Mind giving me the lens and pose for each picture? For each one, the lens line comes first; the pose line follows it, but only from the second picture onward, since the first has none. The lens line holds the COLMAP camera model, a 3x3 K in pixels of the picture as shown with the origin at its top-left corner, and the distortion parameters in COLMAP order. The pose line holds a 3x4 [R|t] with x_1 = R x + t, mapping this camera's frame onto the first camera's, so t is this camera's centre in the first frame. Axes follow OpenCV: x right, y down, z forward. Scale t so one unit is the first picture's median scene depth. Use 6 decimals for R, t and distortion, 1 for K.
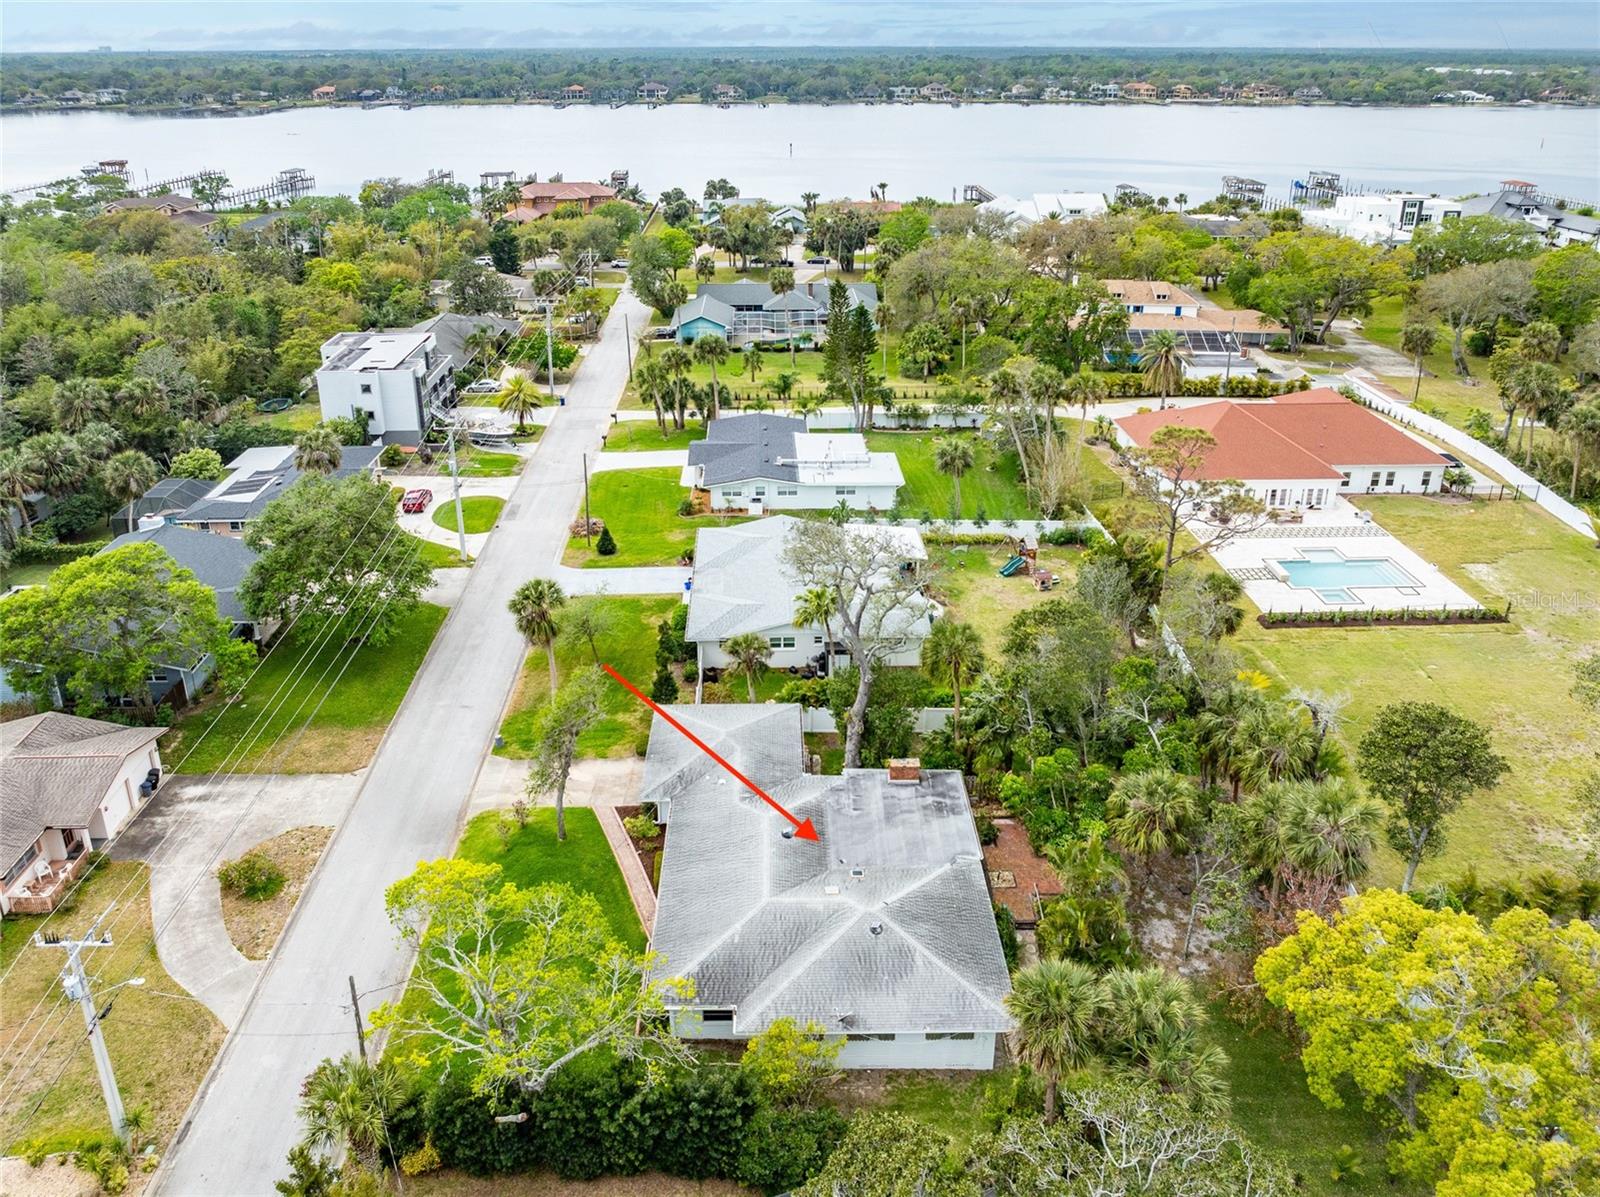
lens RADIAL K [[1159.6, 0, 780.5], [0, 1159.6, 471.5], [0, 0, 1]] dist [-0.022086, 0.004662]
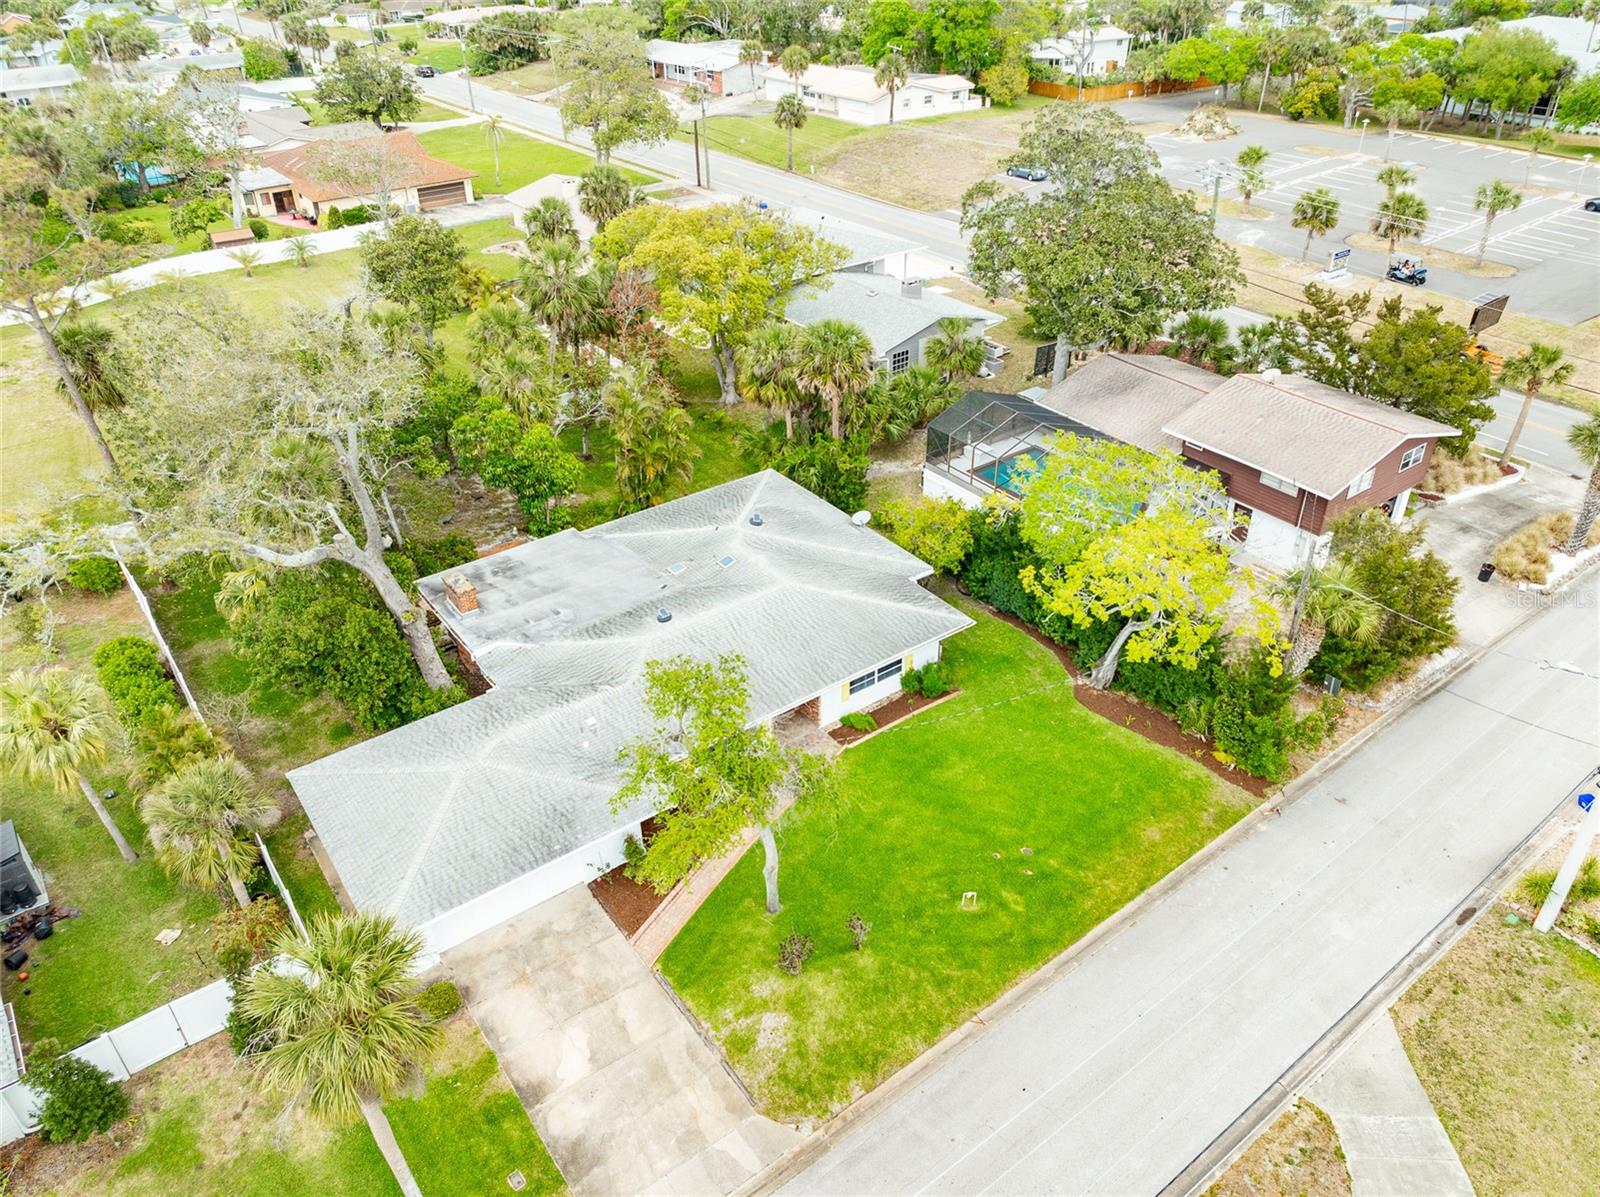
lens RADIAL K [[1144.5, 0, 808.6], [0, 1144.5, 595.2], [0, 0, 1]] dist [-0.034017, 0.020438]
pose [[-0.589186, -0.422962, 0.688450, -0.253804], [0.293937, 0.681466, 0.670227, -0.075591], [-0.752636, 0.597250, -0.277186, 0.517534]]
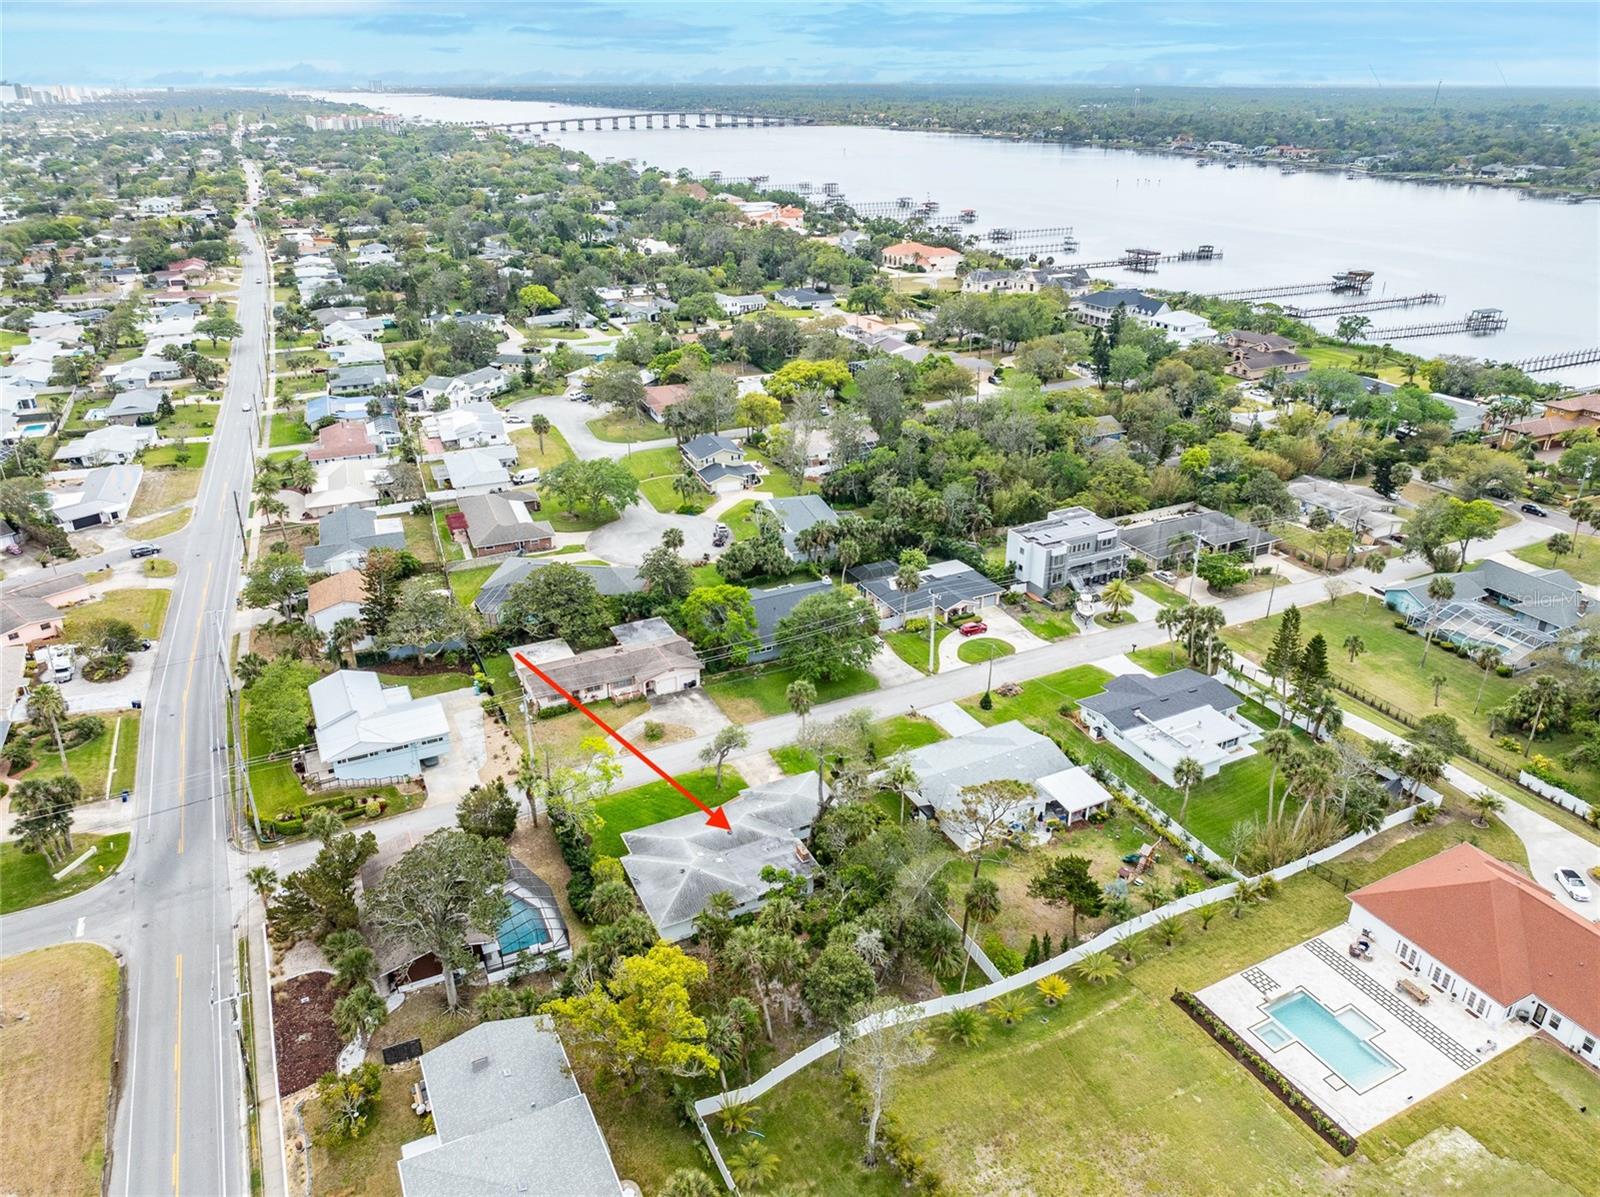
lens RADIAL K [[1121.8, 0, 806.7], [0, 1121.8, 594.0], [0, 0, 1]] dist [-0.032873, 0.020566]
pose [[0.431486, 0.380982, -0.817724, 0.721877], [-0.312754, 0.913405, 0.260530, -0.303010], [0.846171, 0.143332, 0.513275, 0.003948]]
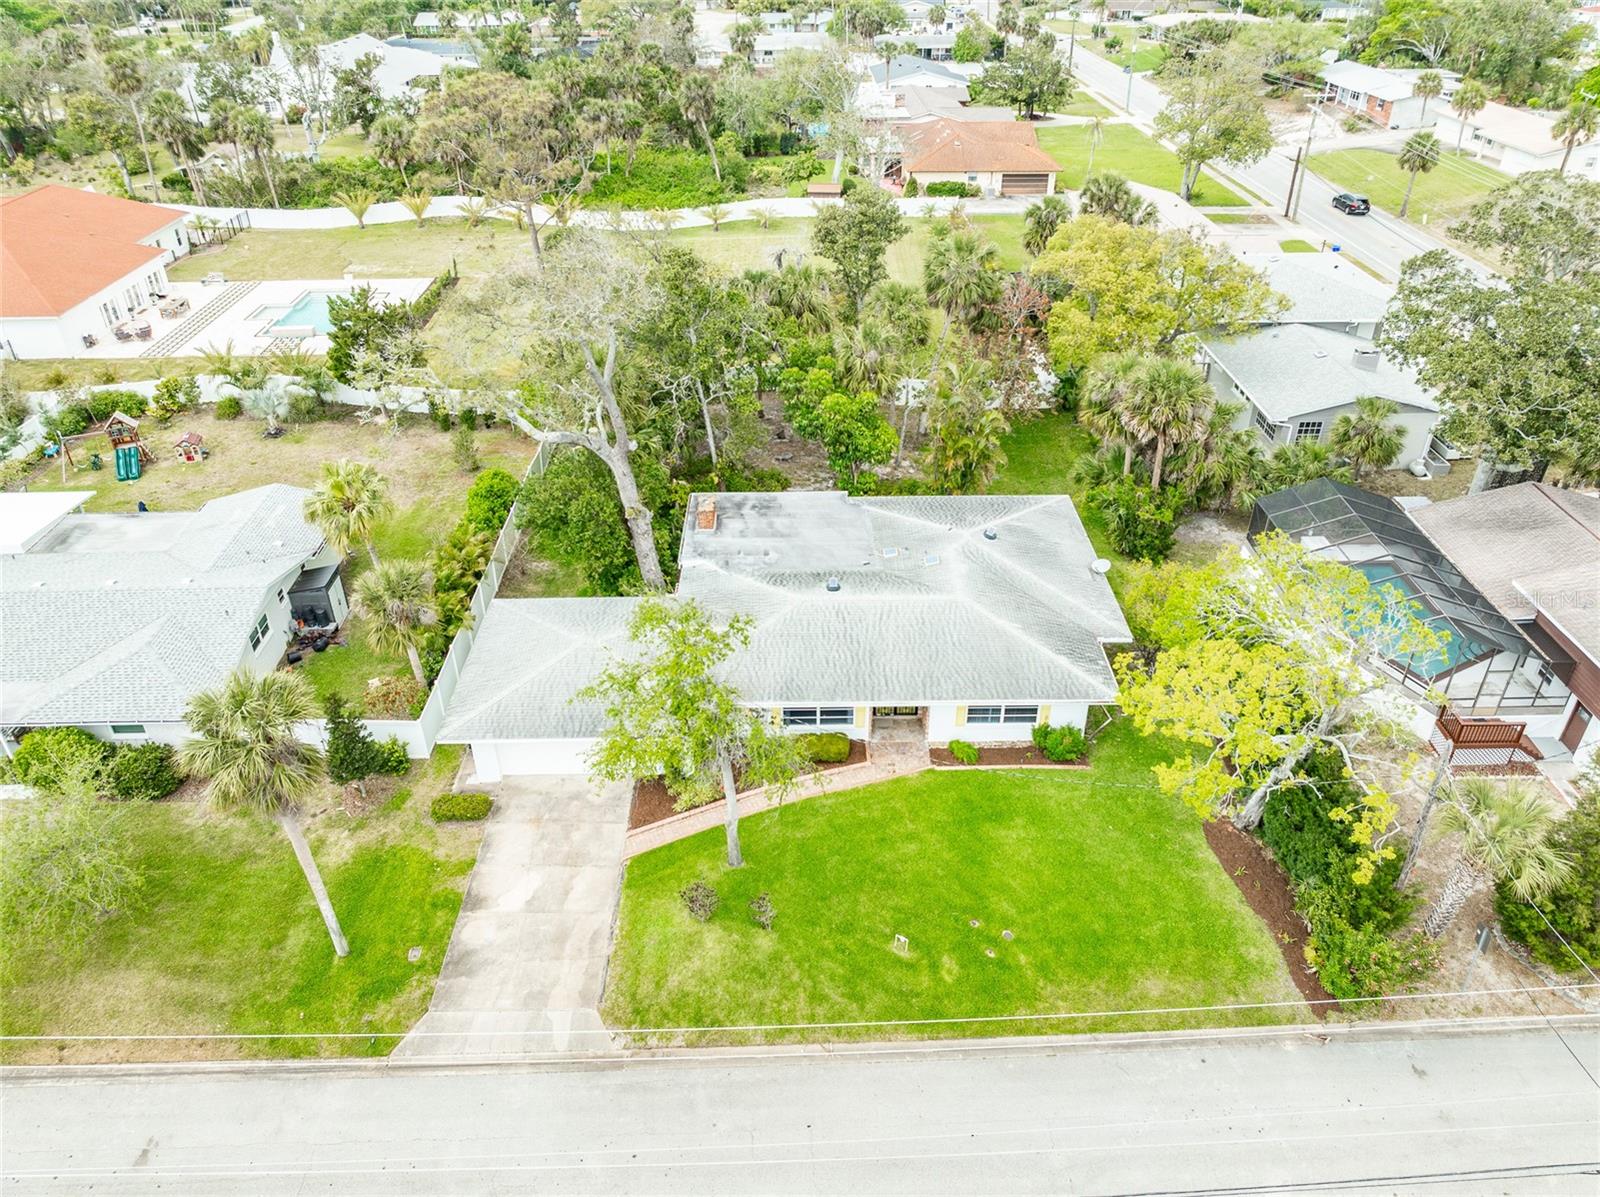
lens RADIAL K [[1121.8, 0, 806.7], [0, 1121.8, 594.0], [0, 0, 1]] dist [-0.032873, 0.020566]
pose [[-0.007989, -0.533294, 0.845892, -0.296353], [0.348096, 0.791528, 0.502308, -0.034195], [-0.937425, 0.298464, 0.179314, 0.405046]]
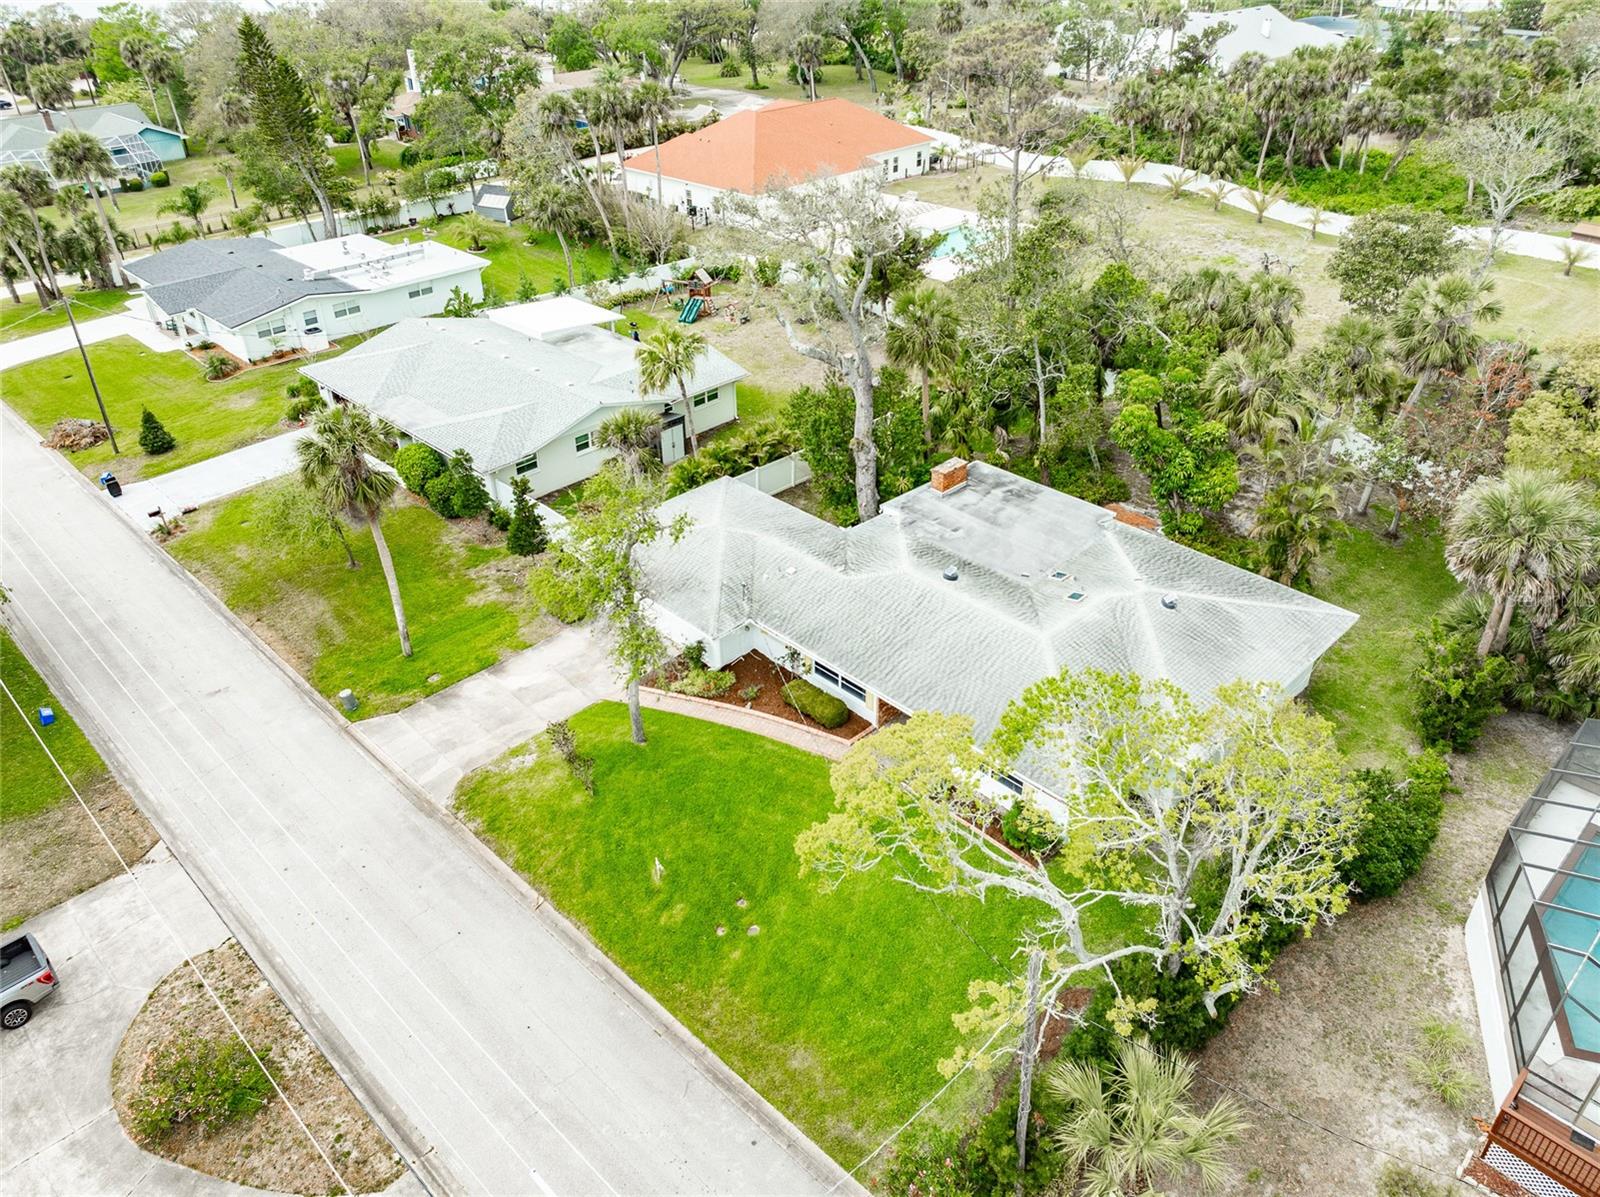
lens RADIAL K [[1144.5, 0, 808.6], [0, 1144.5, 595.2], [0, 0, 1]] dist [-0.034017, 0.020438]
pose [[0.718837, -0.377895, 0.583498, -0.225642], [0.250890, 0.923804, 0.289207, 0.041523], [-0.648327, -0.061498, 0.758874, 0.231310]]
